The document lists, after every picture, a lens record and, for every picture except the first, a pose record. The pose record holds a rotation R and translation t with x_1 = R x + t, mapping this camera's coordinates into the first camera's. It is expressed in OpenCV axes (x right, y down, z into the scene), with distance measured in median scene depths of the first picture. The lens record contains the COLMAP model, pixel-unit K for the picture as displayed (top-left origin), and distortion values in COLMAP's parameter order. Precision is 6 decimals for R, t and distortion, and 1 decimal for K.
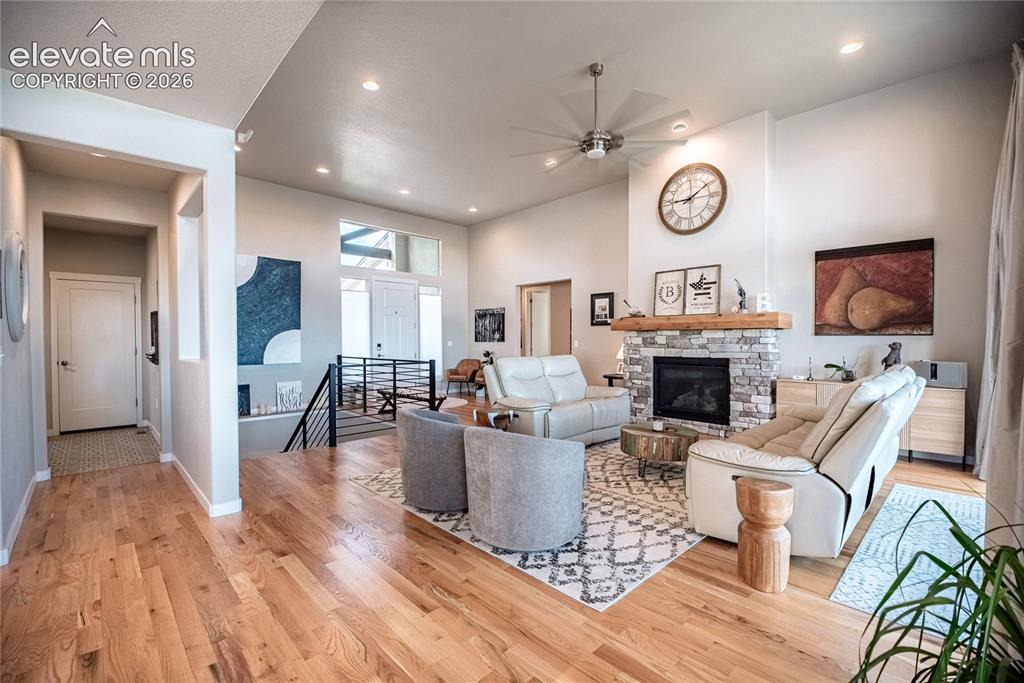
lens RADIAL K [[440.2, 0, 514.5], [0, 440.2, 344.1], [0, 0, 1]] dist [0.010815, -0.015815]
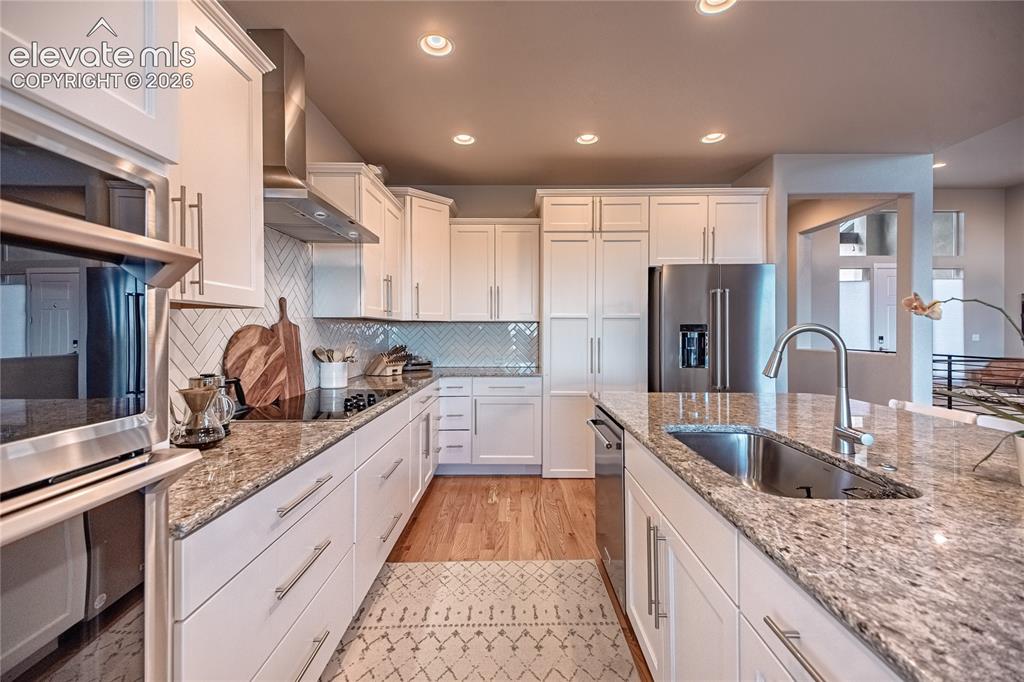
lens RADIAL K [[433.6, 0, 515.8], [0, 433.6, 323.3], [0, 0, 1]] dist [0.055415, -0.024025]
pose [[0.718782, -0.004505, -0.695221, -0.366677], [-0.012279, 0.999741, -0.019174, -0.002543], [0.695127, 0.022318, 0.718540, -0.353847]]
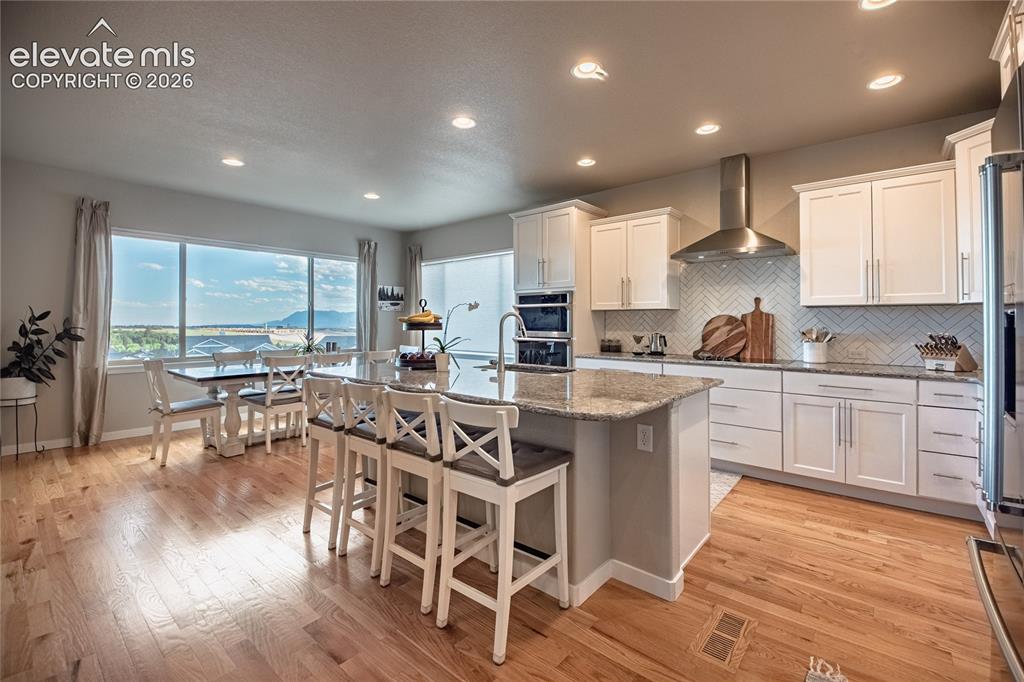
lens RADIAL K [[438.9, 0, 517.5], [0, 438.9, 320.7], [0, 0, 1]] dist [0.011920, -0.016015]
pose [[-0.994874, 0.005895, -0.100946, -0.377202], [0.004805, 0.999928, 0.011037, -0.005912], [0.101003, 0.010495, -0.994831, 0.520737]]
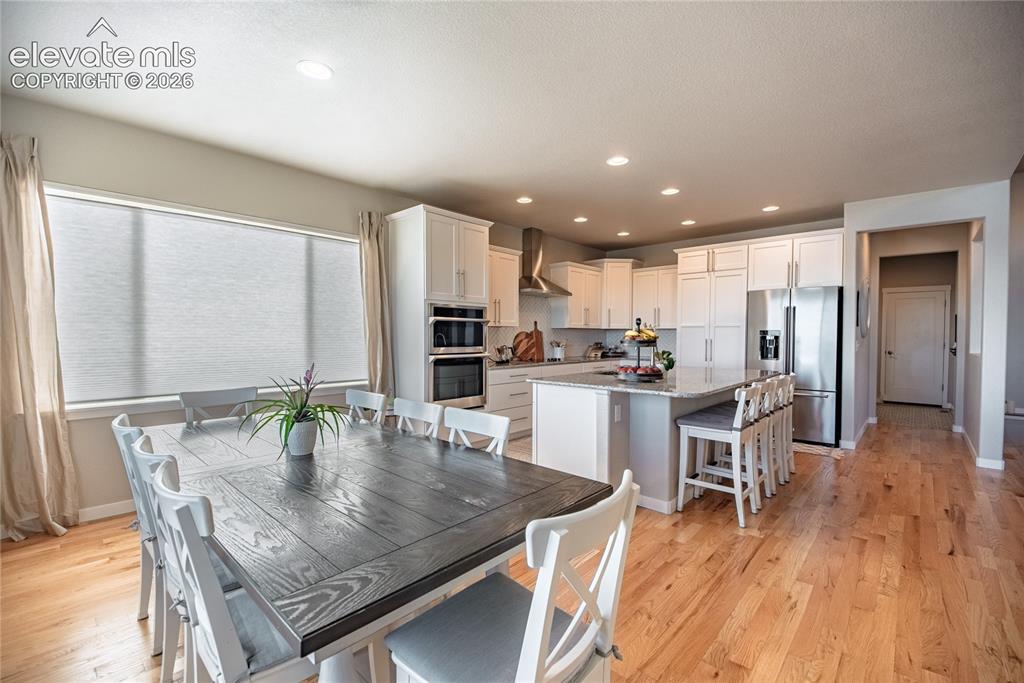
lens RADIAL K [[440.2, 0, 514.5], [0, 440.2, 344.1], [0, 0, 1]] dist [0.010815, -0.015815]
pose [[0.059568, 0.029532, -0.997787, 0.344369], [-0.016423, 0.999456, 0.028601, -0.005392], [0.998089, 0.014683, 0.060021, -0.322374]]
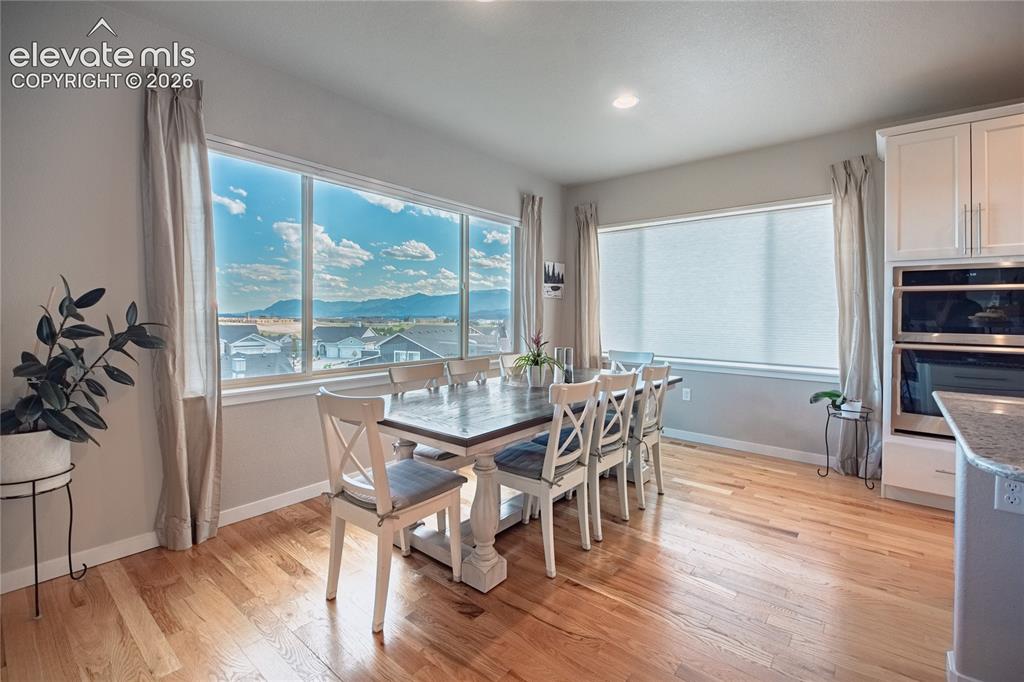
lens RADIAL K [[454.0, 0, 513.0], [0, 454.0, 319.0], [0, 0, 1]] dist [0.011901, -0.011362]
pose [[-0.993837, 0.000460, -0.110853, 0.069374], [-0.002550, 0.999632, 0.027010, -0.003853], [0.110825, 0.027127, -0.993470, 0.086633]]
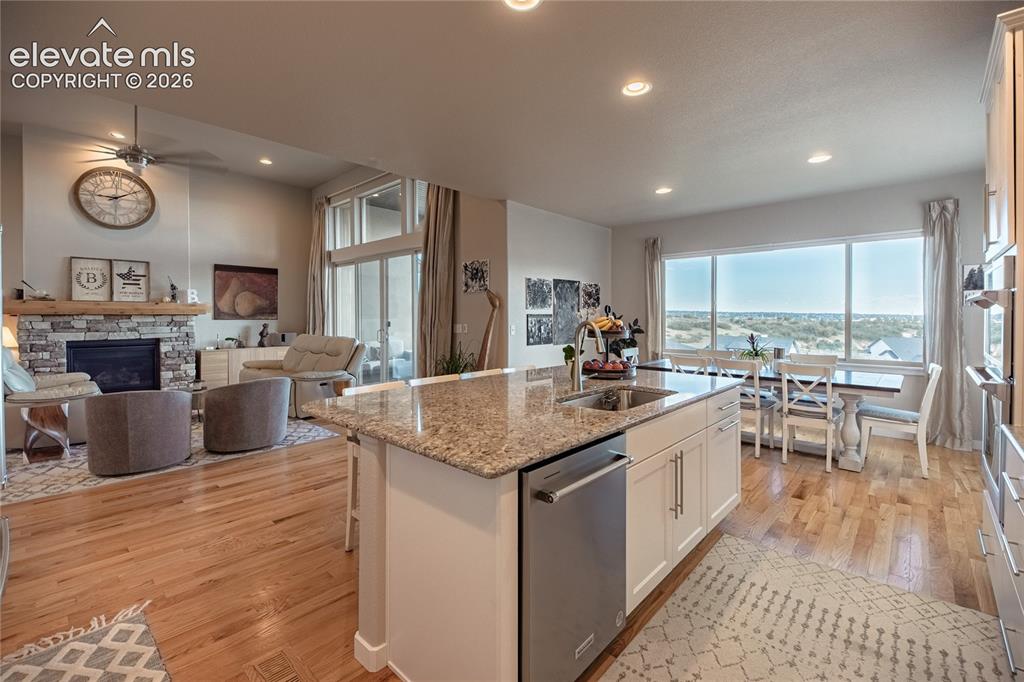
lens RADIAL K [[438.9, 0, 517.5], [0, 438.9, 320.7], [0, 0, 1]] dist [0.011920, -0.016015]
pose [[-0.056496, -0.007596, 0.998374, -0.879072], [0.013687, 0.999871, 0.008382, -0.014968], [-0.998309, 0.014138, -0.056384, 0.056697]]
